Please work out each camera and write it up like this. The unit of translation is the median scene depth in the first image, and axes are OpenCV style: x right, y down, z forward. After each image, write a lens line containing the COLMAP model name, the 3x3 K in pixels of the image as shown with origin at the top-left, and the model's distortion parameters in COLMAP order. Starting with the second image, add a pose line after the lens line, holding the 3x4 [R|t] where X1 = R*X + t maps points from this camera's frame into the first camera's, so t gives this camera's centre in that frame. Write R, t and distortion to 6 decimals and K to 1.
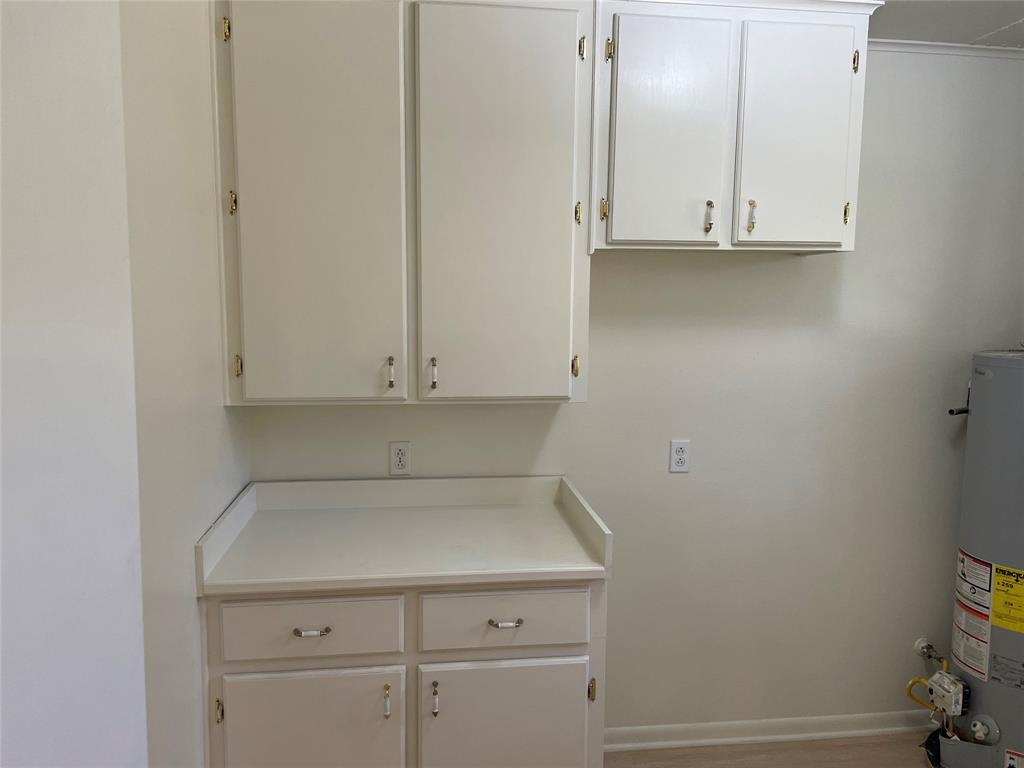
lens RADIAL K [[769.7, 0, 512.7], [0, 769.7, 384.6], [0, 0, 1]] dist [0.036706, -0.019798]
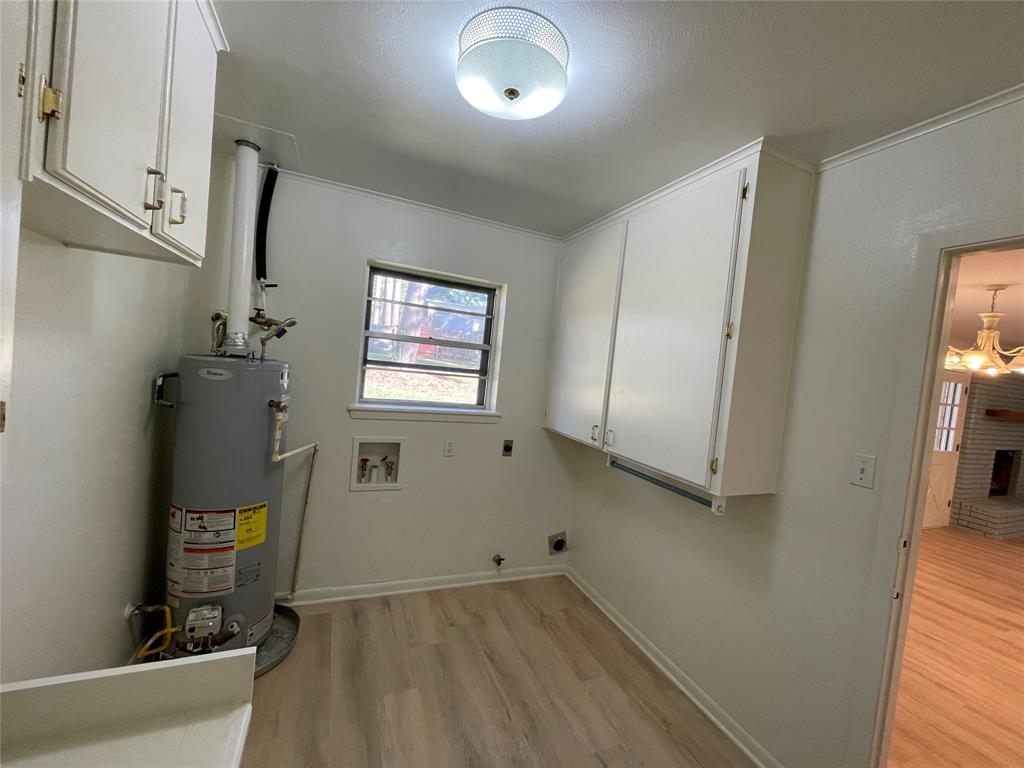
lens RADIAL K [[414.4, 0, 515.0], [0, 414.4, 381.2], [0, 0, 1]] dist [-0.002337, 0.000394]
pose [[-0.276932, -0.081047, 0.957465, -0.220036], [0.005586, 0.996284, 0.085949, -0.060790], [-0.960873, 0.029150, -0.275451, 0.705572]]
